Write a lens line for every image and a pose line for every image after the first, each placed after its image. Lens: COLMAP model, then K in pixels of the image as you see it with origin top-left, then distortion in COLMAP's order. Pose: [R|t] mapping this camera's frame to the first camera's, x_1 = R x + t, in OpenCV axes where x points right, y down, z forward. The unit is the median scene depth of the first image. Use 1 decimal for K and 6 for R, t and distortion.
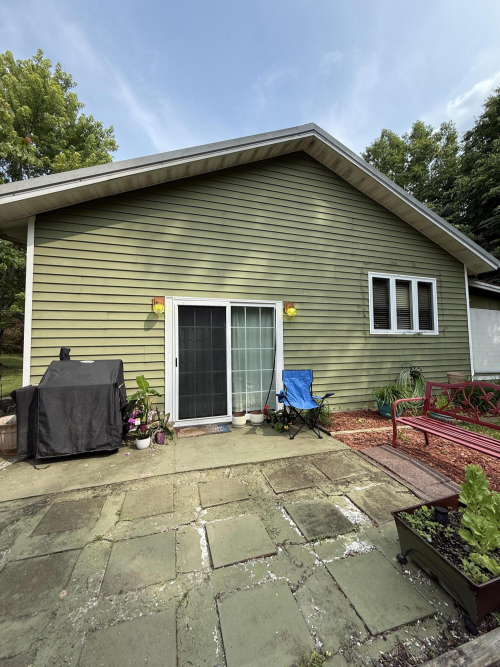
lens RADIAL K [[262.3, 0, 251.2], [0, 262.3, 329.2], [0, 0, 1]] dist [0.000037, 0.000021]
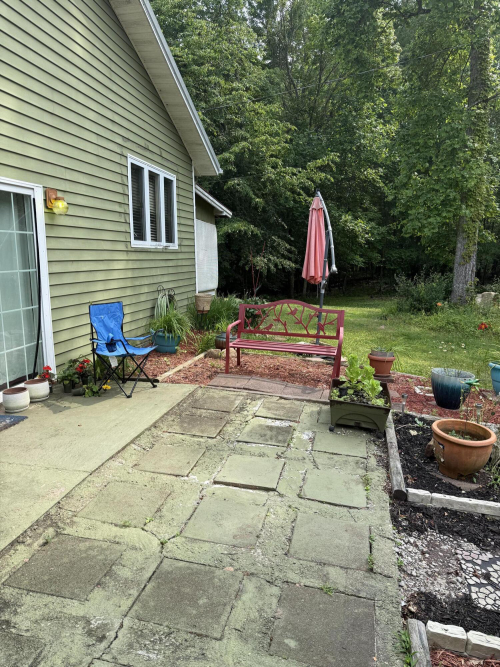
lens RADIAL K [[454.5, 0, 250.0], [0, 454.5, 333.5], [0, 0, 1]] dist [0.003522, -0.003225]
pose [[0.511196, -0.138587, 0.848217, -0.530394], [-0.059851, 0.978778, 0.195989, -0.014502], [-0.857378, -0.150956, 0.492052, 0.091720]]
